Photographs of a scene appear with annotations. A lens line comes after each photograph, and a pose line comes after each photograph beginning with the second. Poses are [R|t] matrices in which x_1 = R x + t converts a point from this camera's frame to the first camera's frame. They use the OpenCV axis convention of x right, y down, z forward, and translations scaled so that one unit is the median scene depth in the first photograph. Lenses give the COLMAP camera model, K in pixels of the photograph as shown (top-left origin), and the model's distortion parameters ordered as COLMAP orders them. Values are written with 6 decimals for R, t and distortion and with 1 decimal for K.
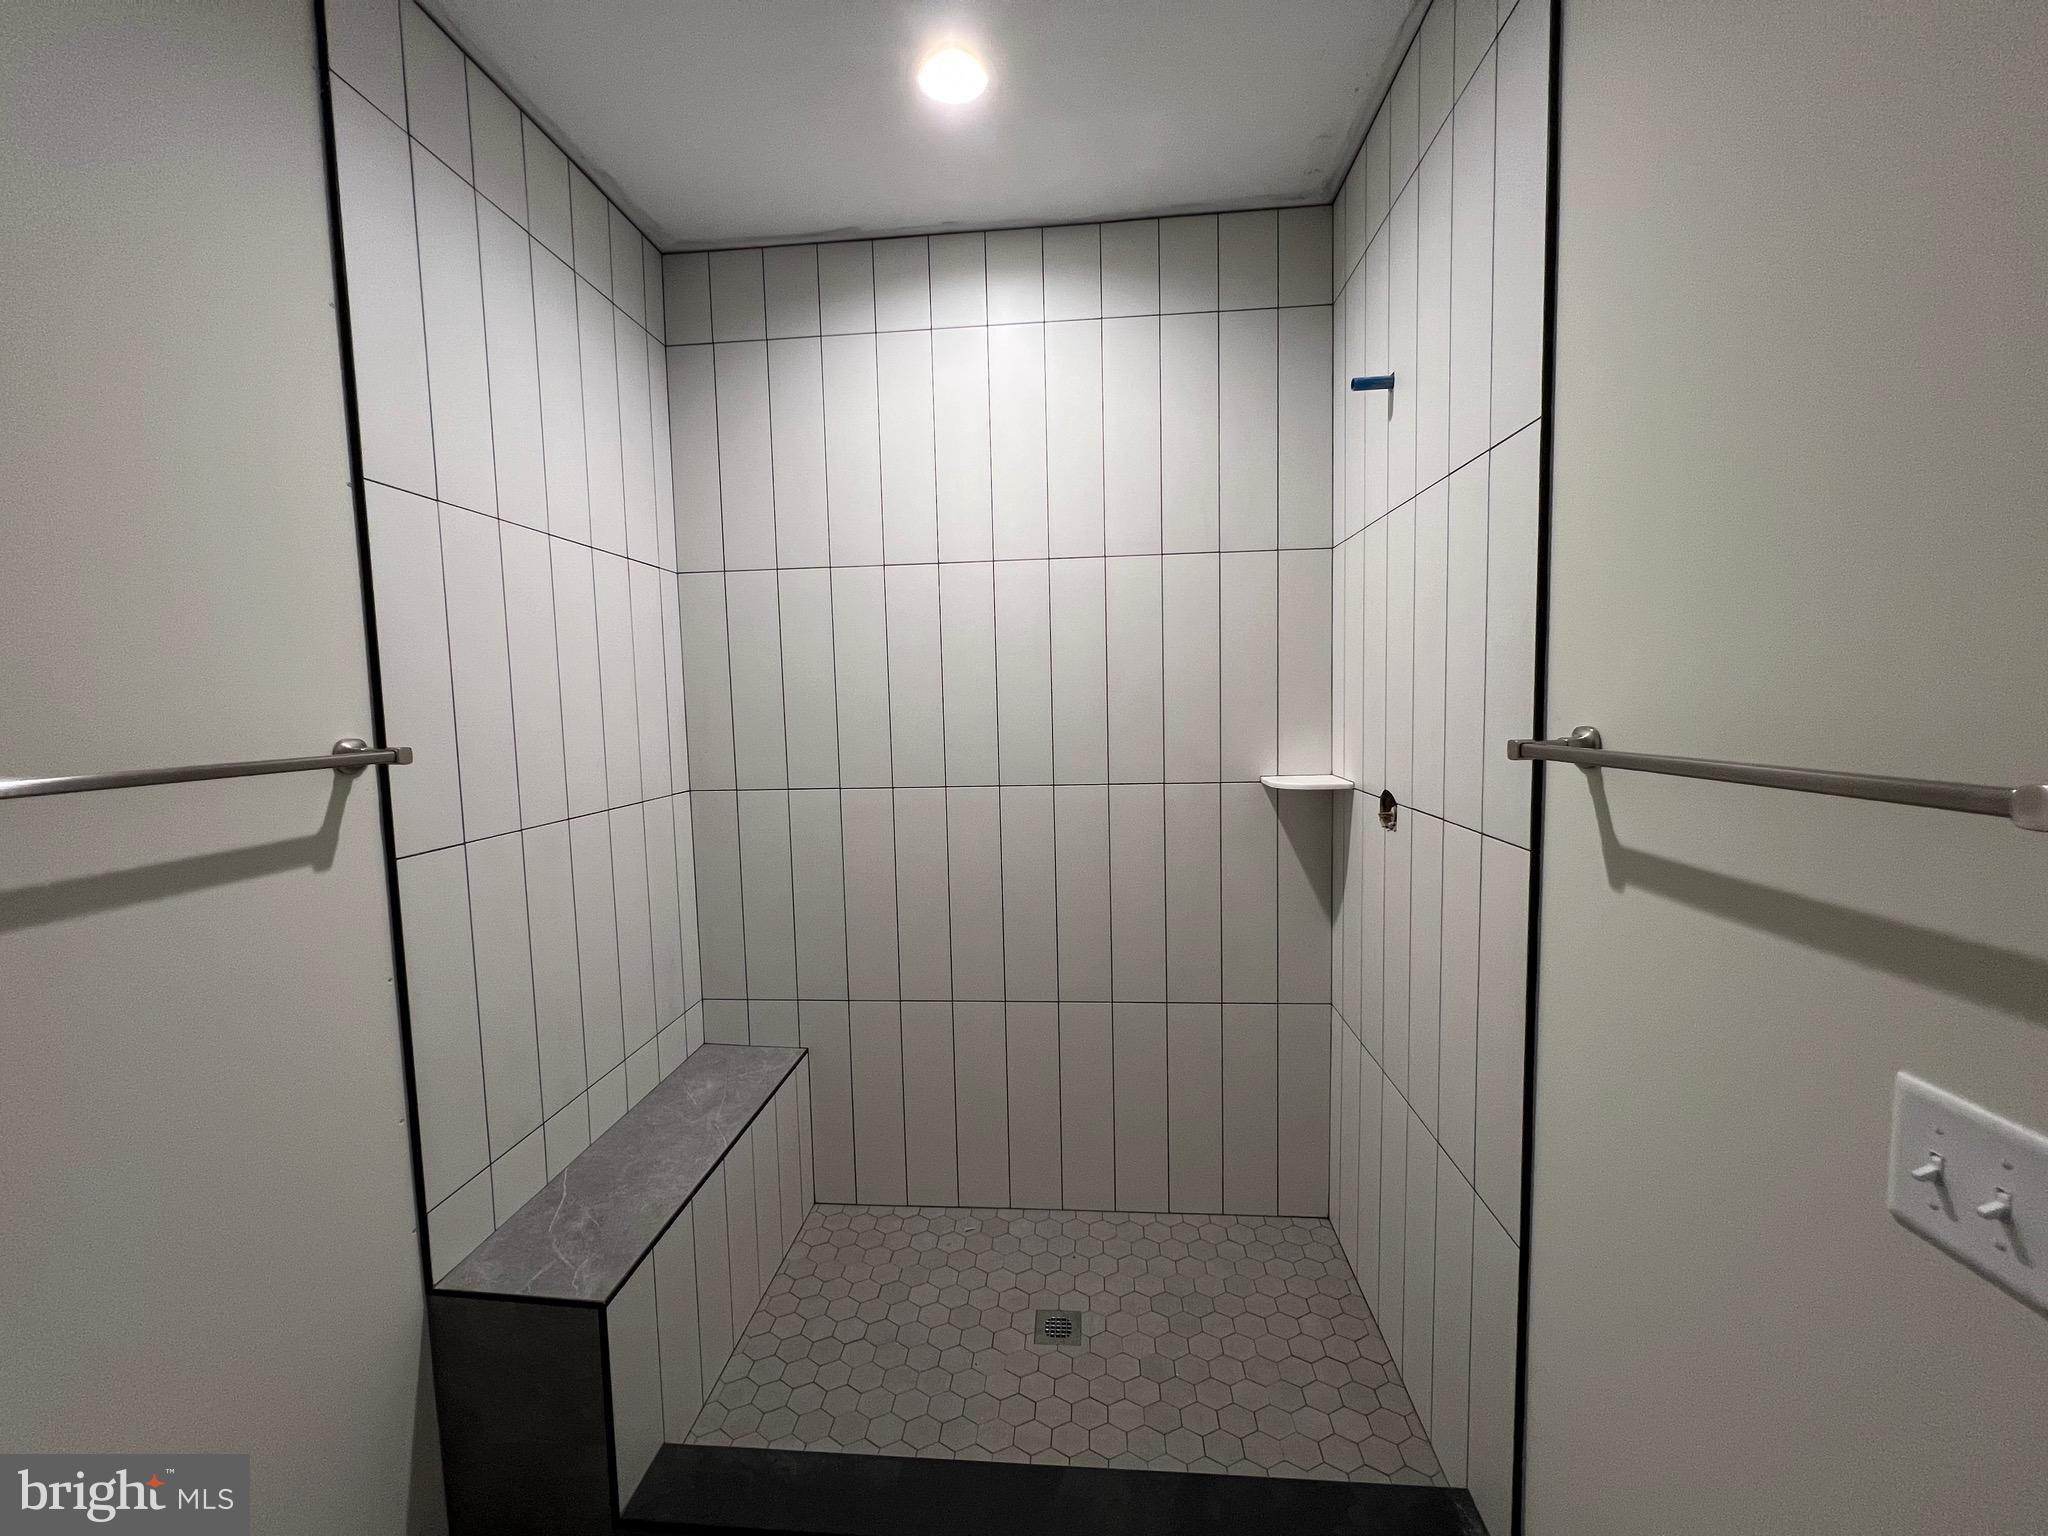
lens RADIAL K [[822.7, 0, 1021.0], [0, 822.7, 765.3], [0, 0, 1]] dist [-0.000869, 0.000810]
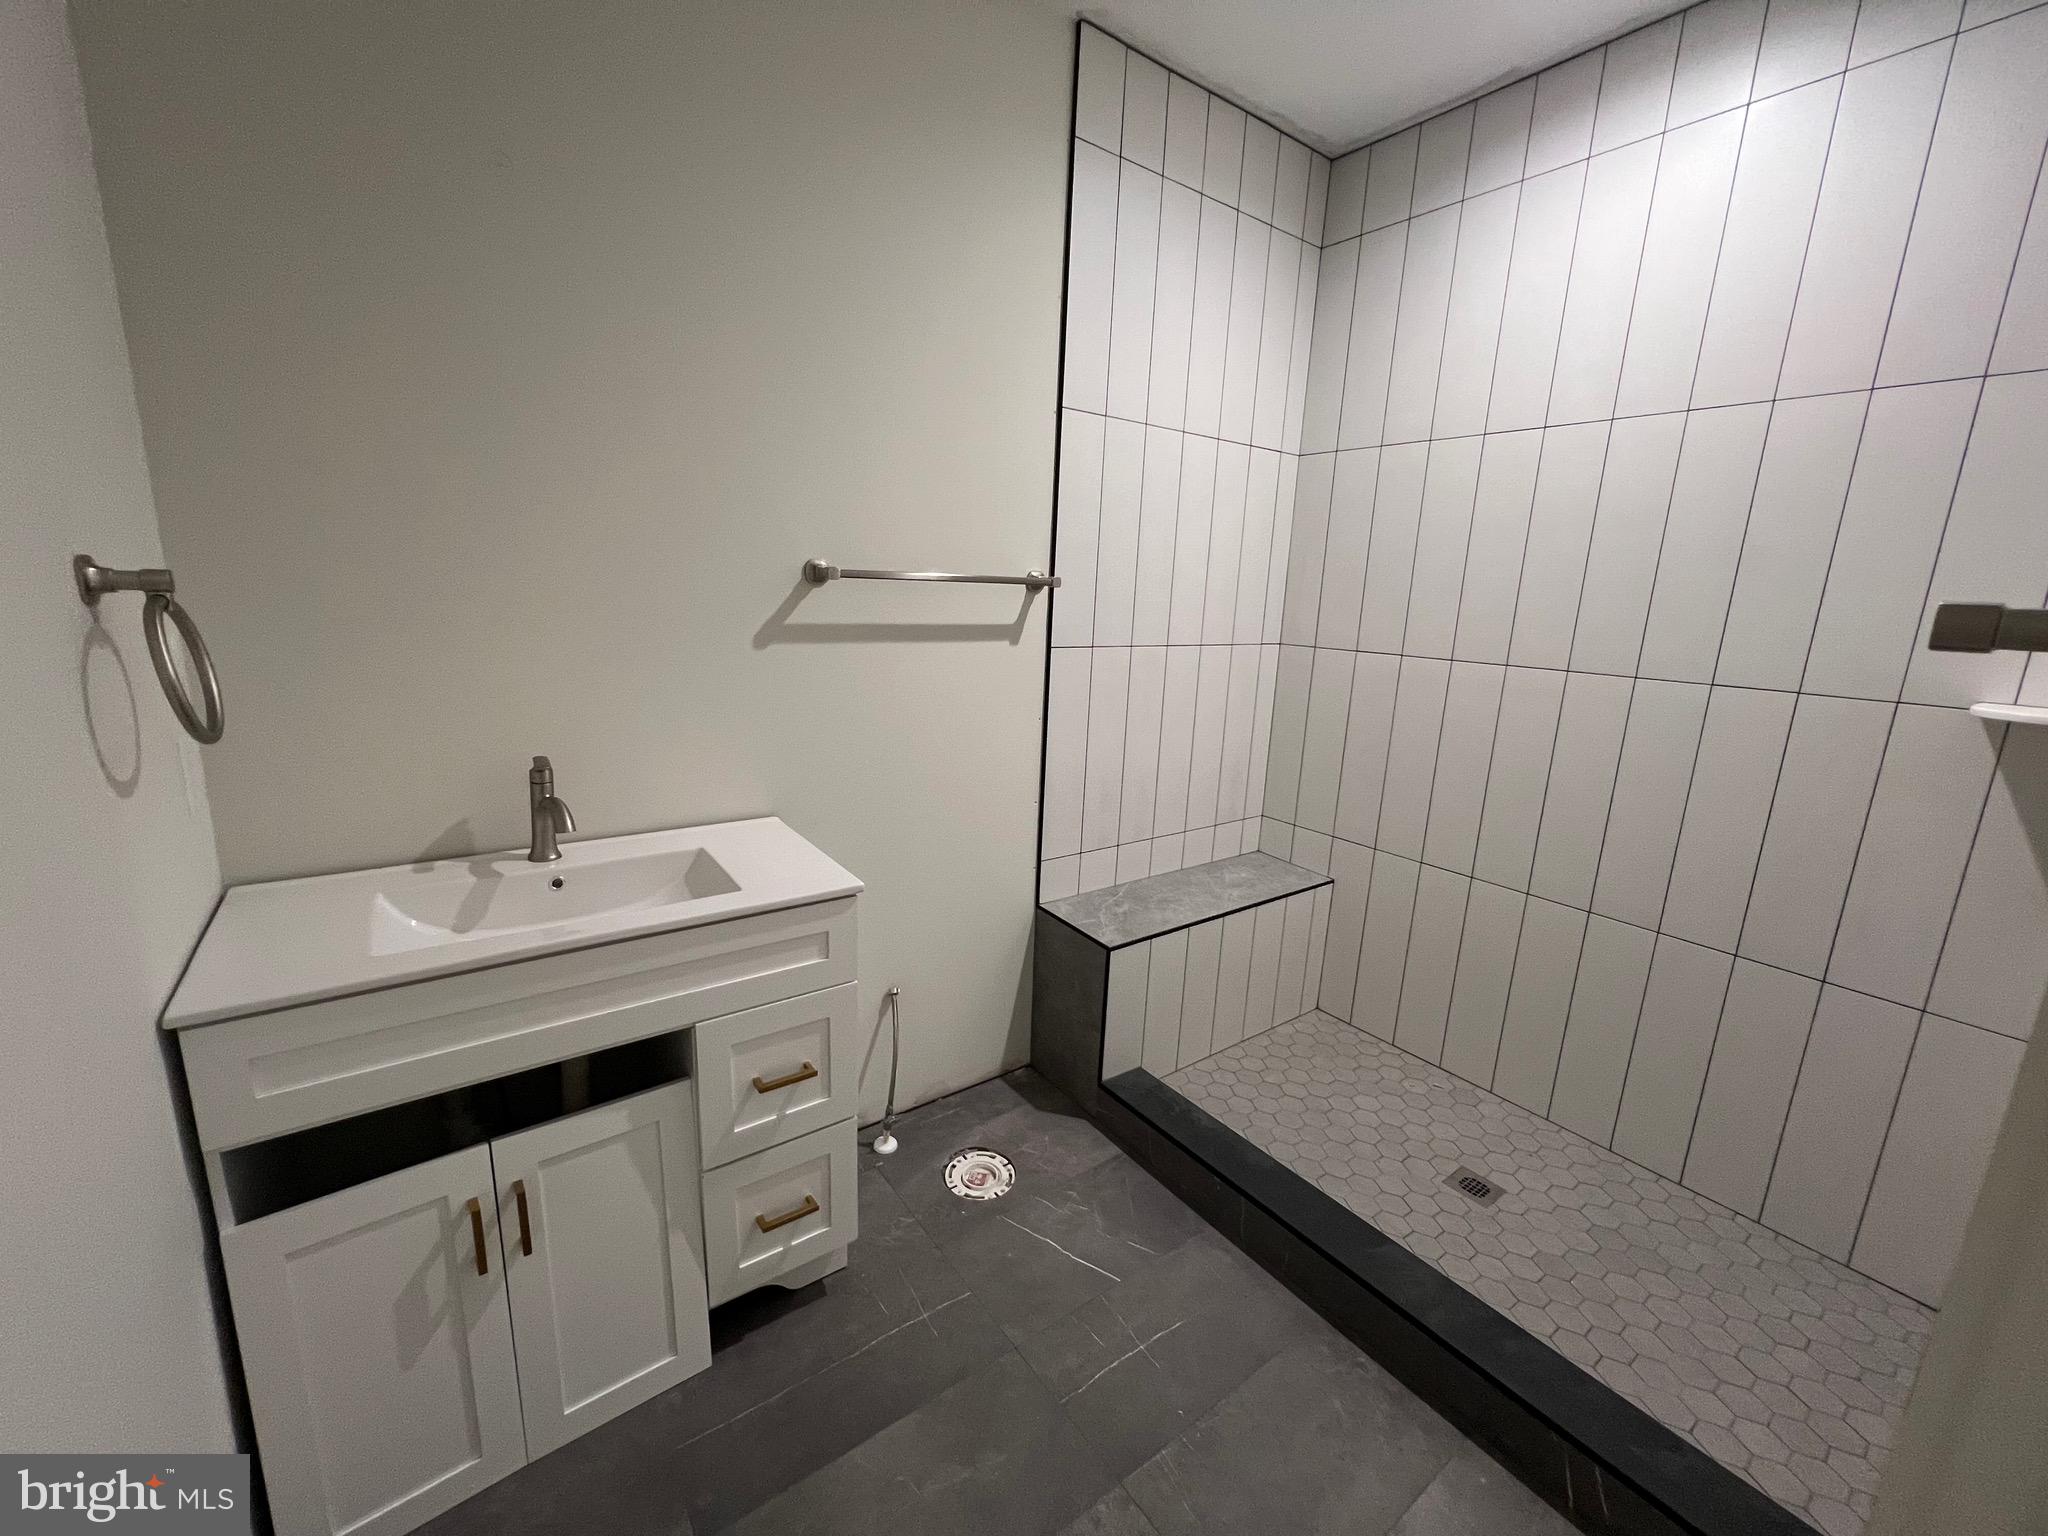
lens RADIAL K [[811.9, 0, 1016.6], [0, 811.9, 763.5], [0, 0, 1]] dist [-0.003542, -0.000237]
pose [[0.652743, 0.209199, -0.728122, 0.302576], [-0.114998, 0.977341, 0.177710, 0.042673], [0.748800, -0.032266, 0.662010, -0.097871]]
